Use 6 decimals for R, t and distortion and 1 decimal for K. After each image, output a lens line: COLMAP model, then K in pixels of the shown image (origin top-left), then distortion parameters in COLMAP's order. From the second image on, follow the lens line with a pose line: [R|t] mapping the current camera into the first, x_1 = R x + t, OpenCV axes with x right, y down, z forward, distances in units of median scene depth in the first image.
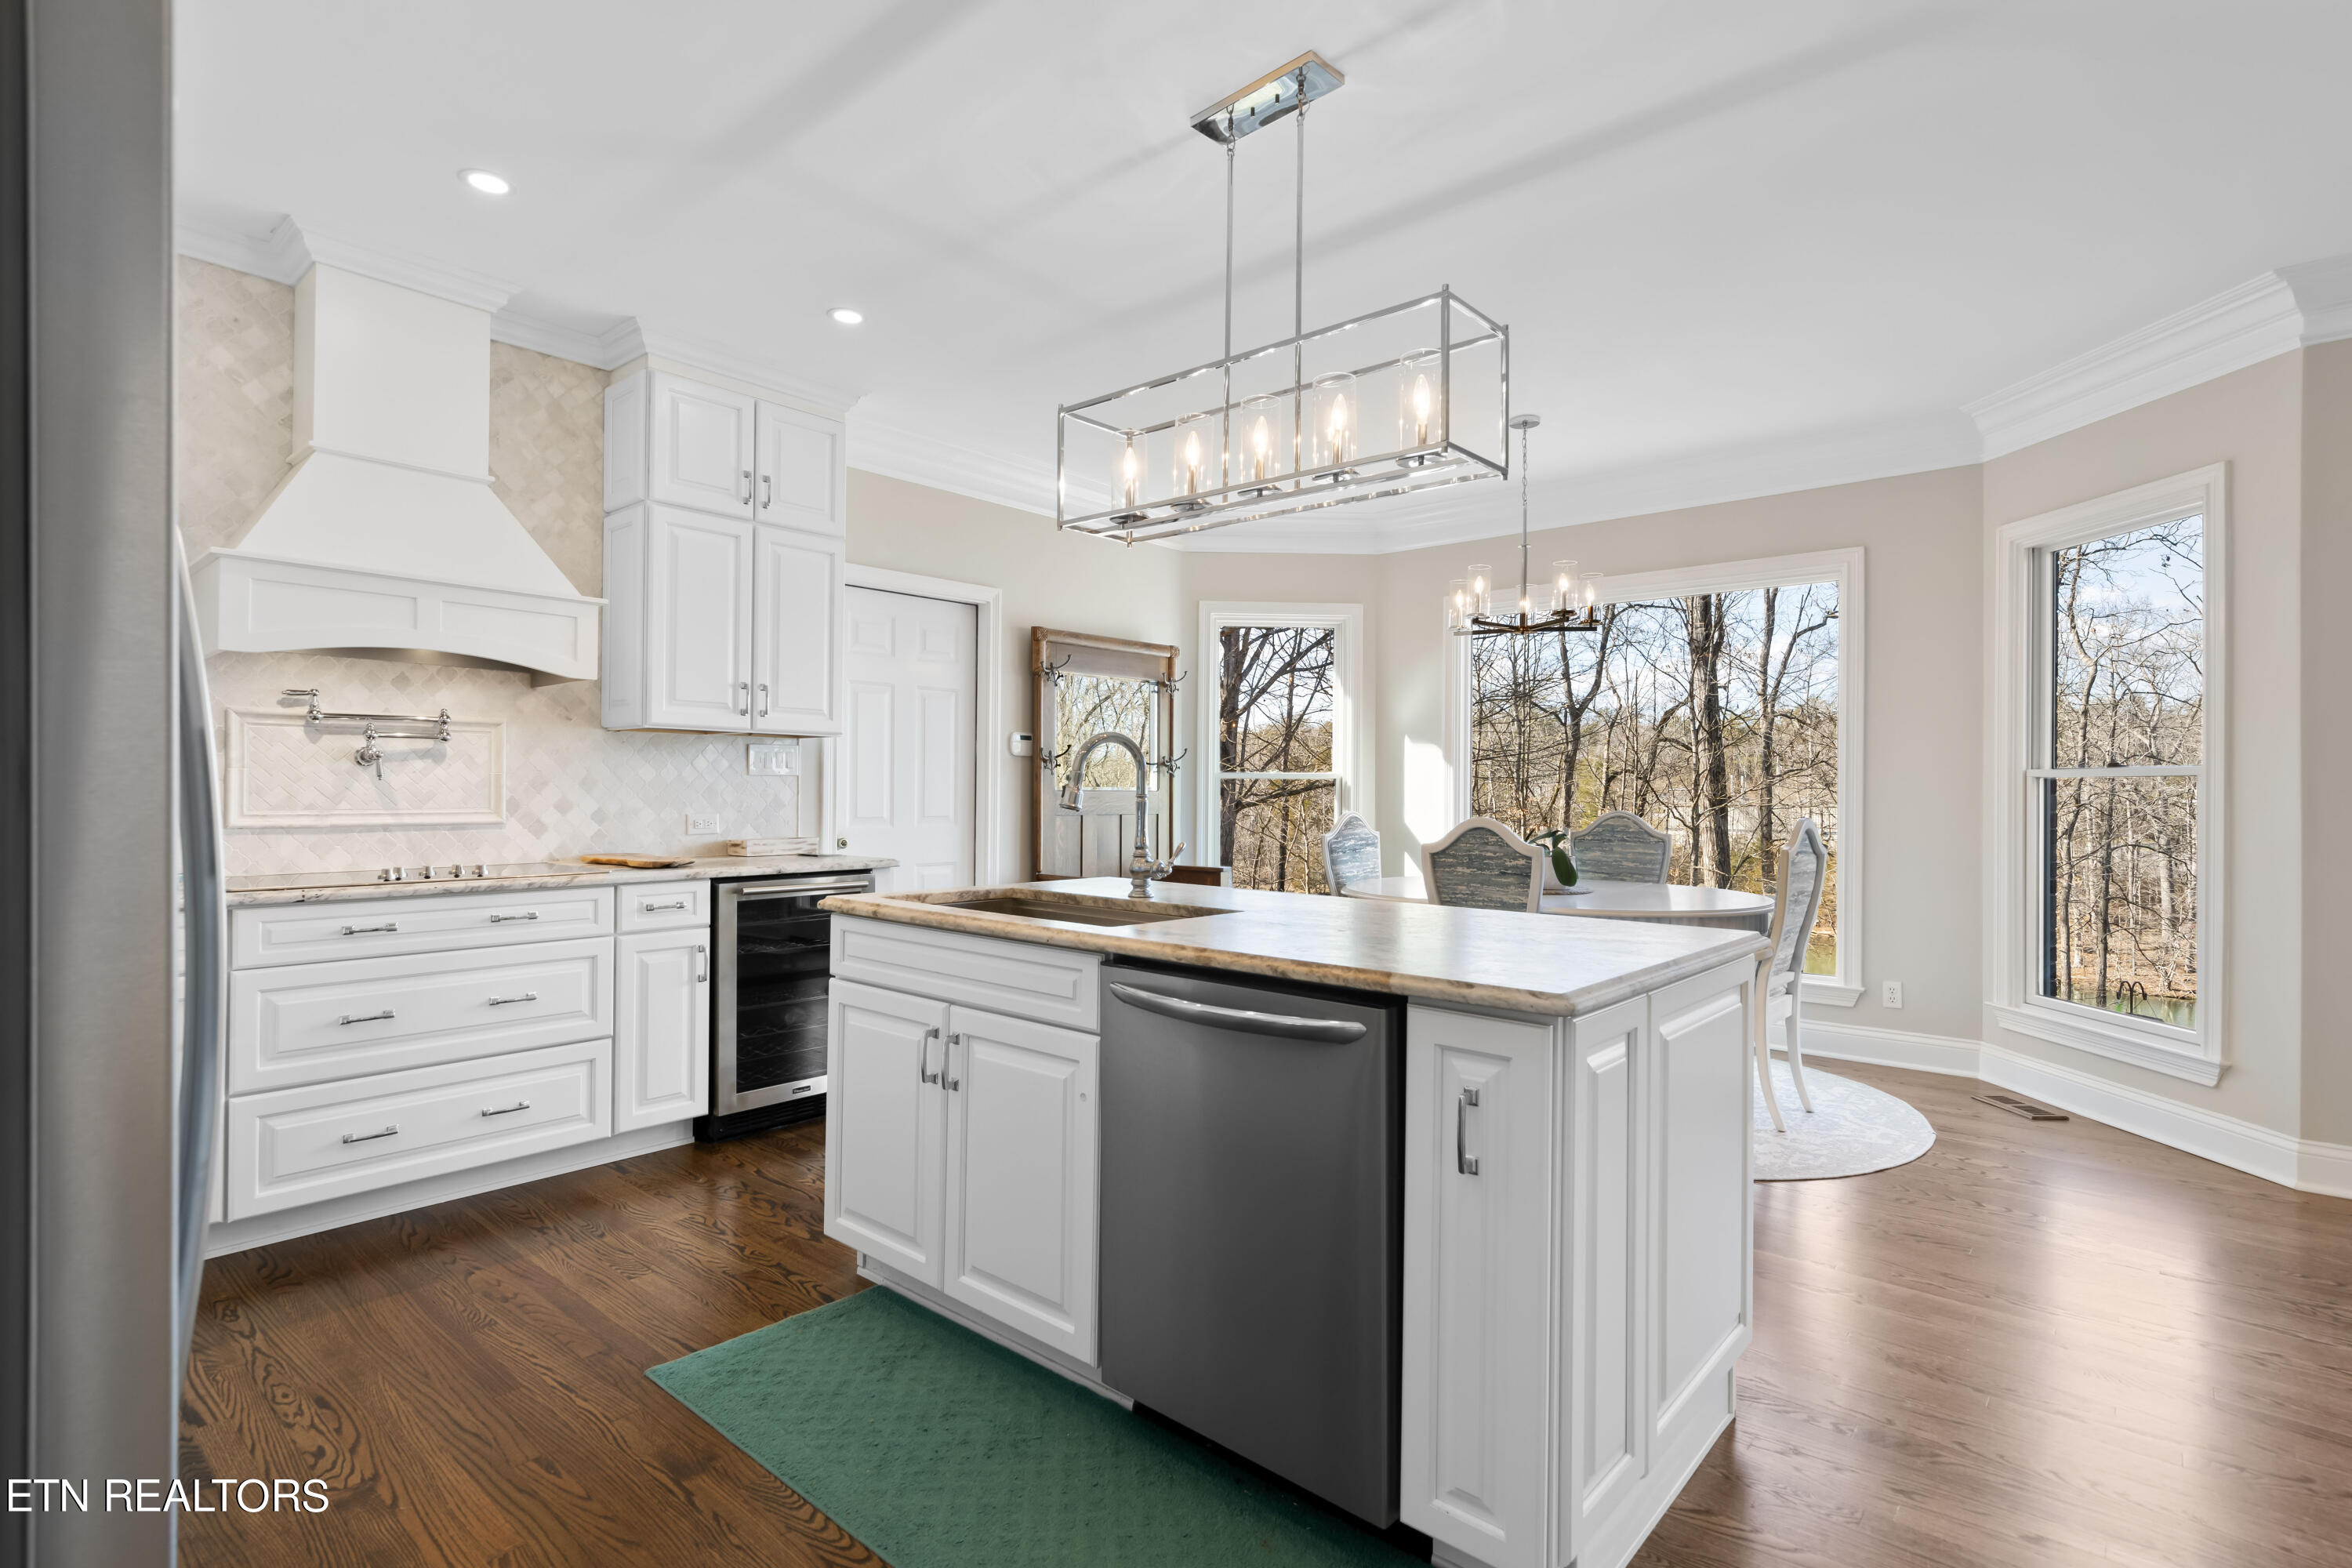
lens RADIAL K [[1144.2, 0, 1173.5], [0, 1144.2, 786.4], [0, 0, 1]] dist [0.002173, 0.001658]
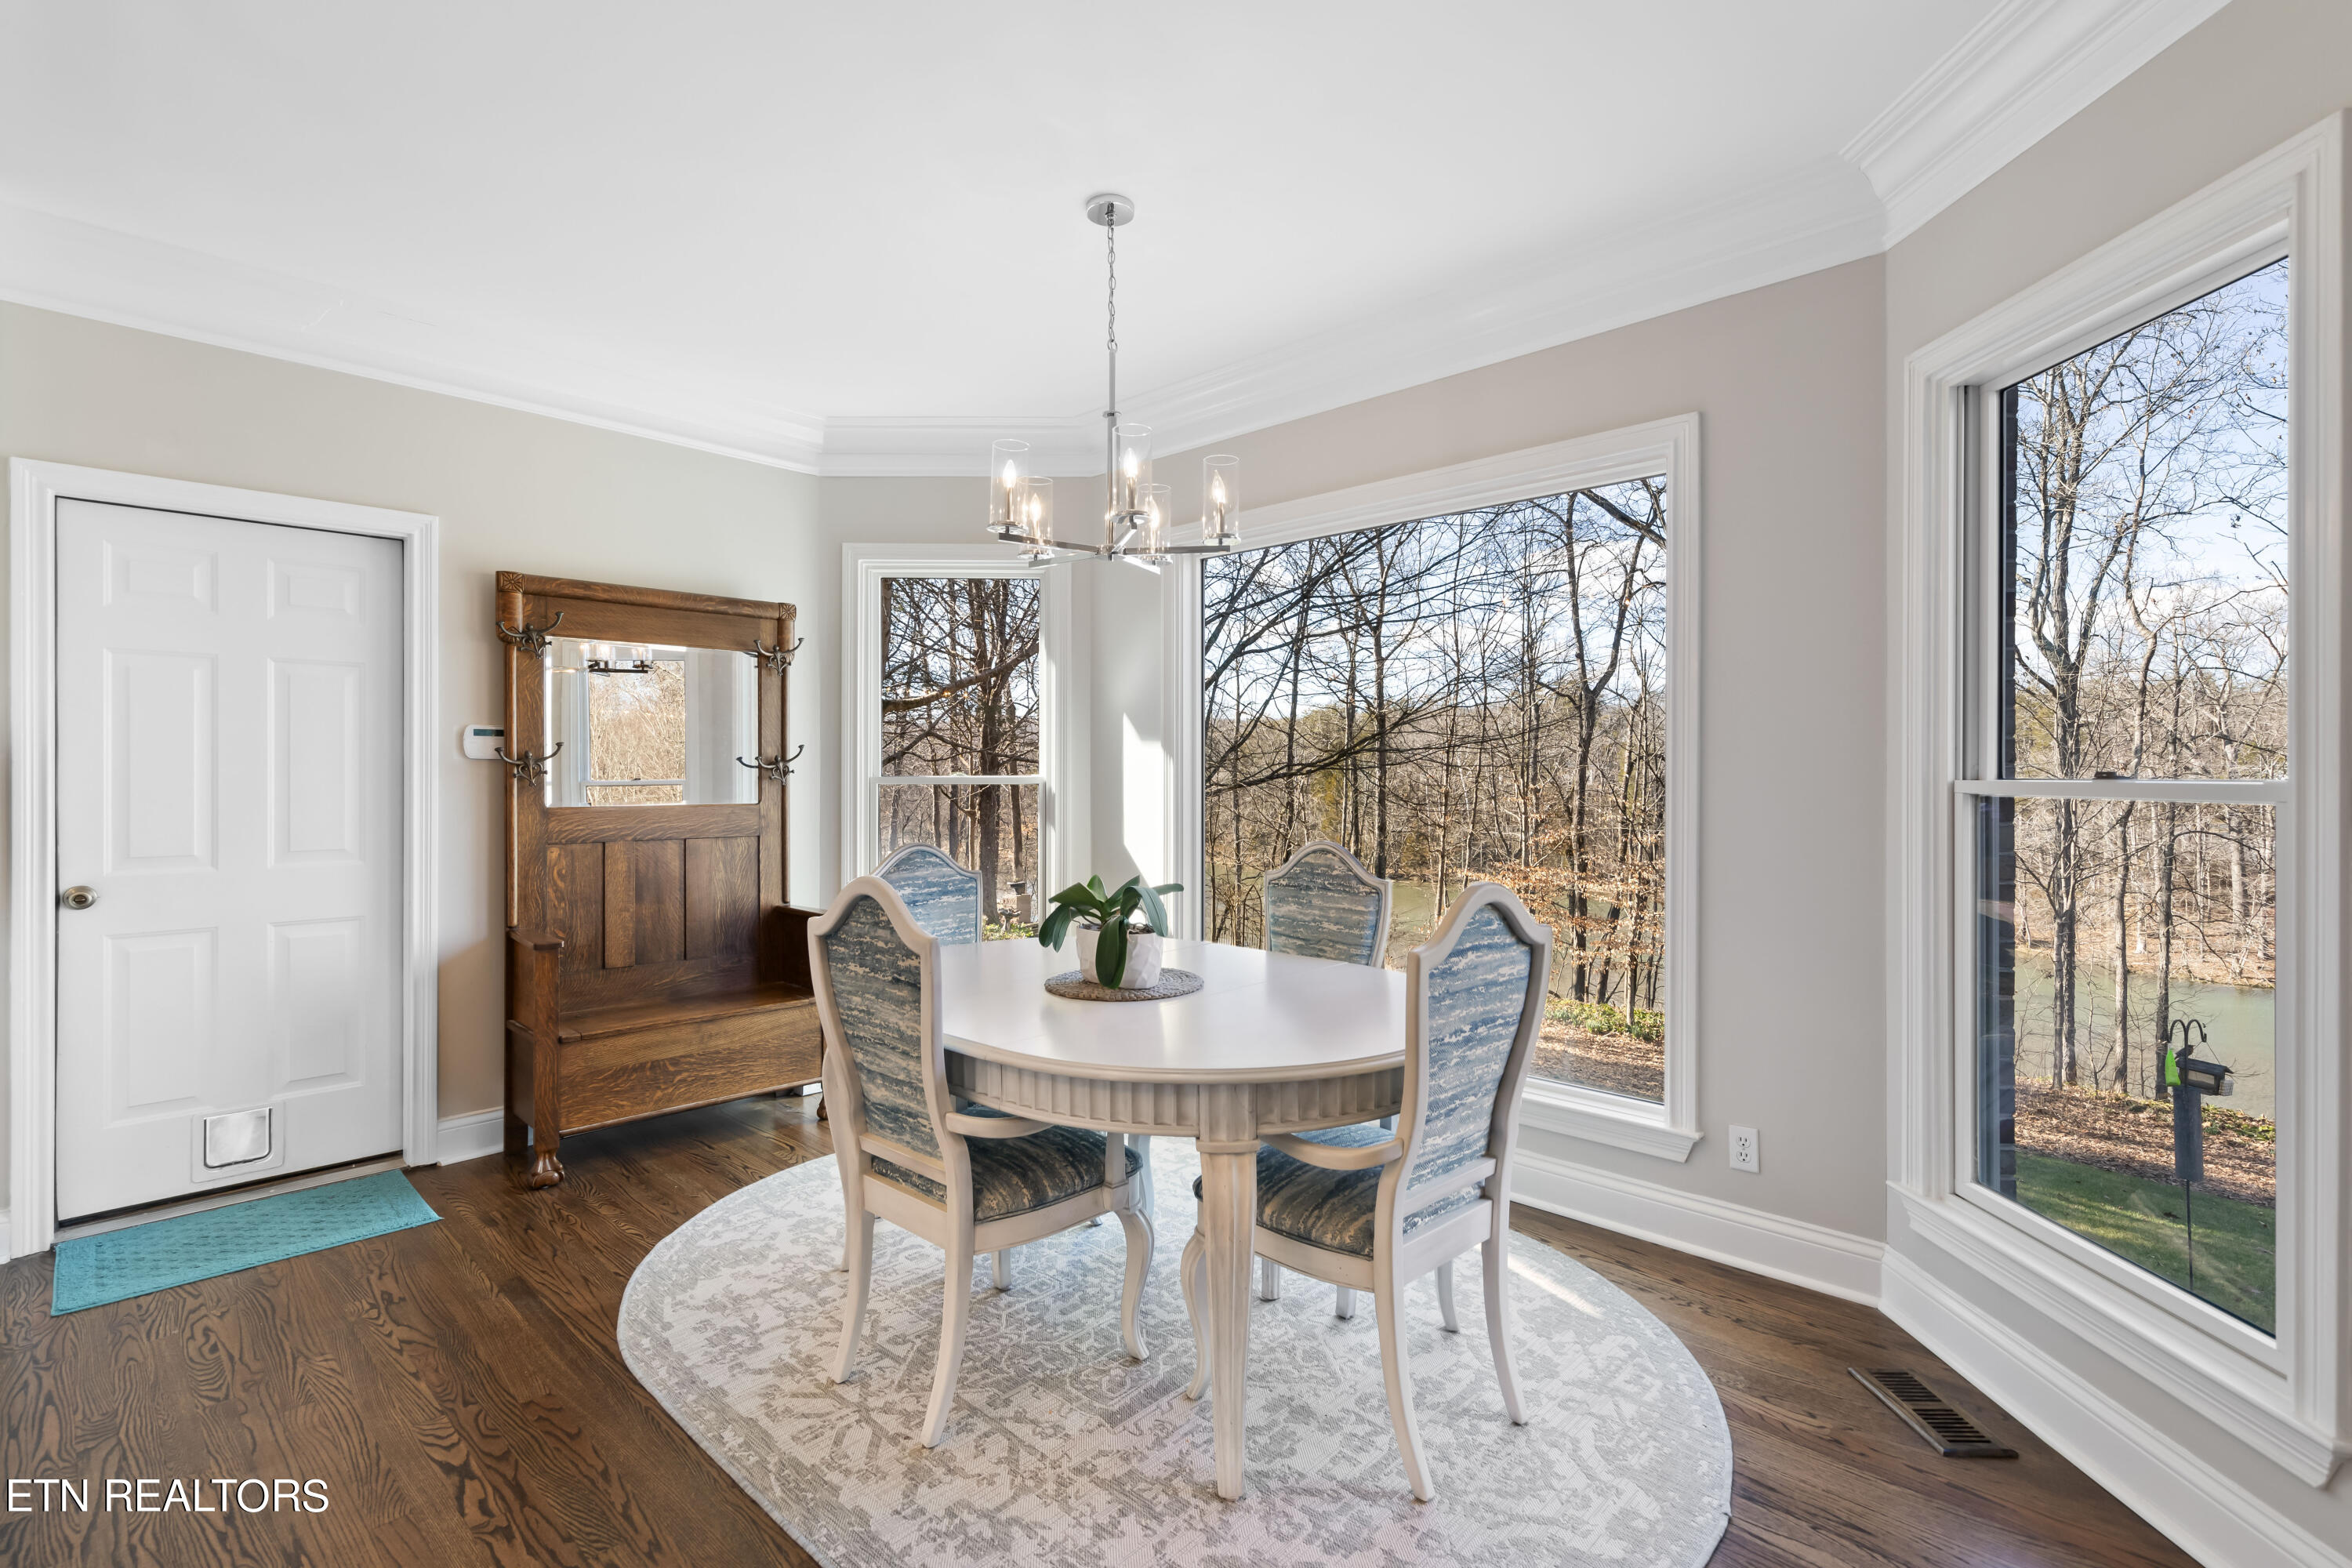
lens RADIAL K [[1099.9, 0, 1177.3], [0, 1099.9, 777.9], [0, 0, 1]] dist [0.014609, -0.001342]
pose [[0.998831, -0.005652, -0.048016, 0.281824], [0.005957, 0.999963, 0.006215, -0.015654], [0.047980, -0.006494, 0.998827, 0.317335]]
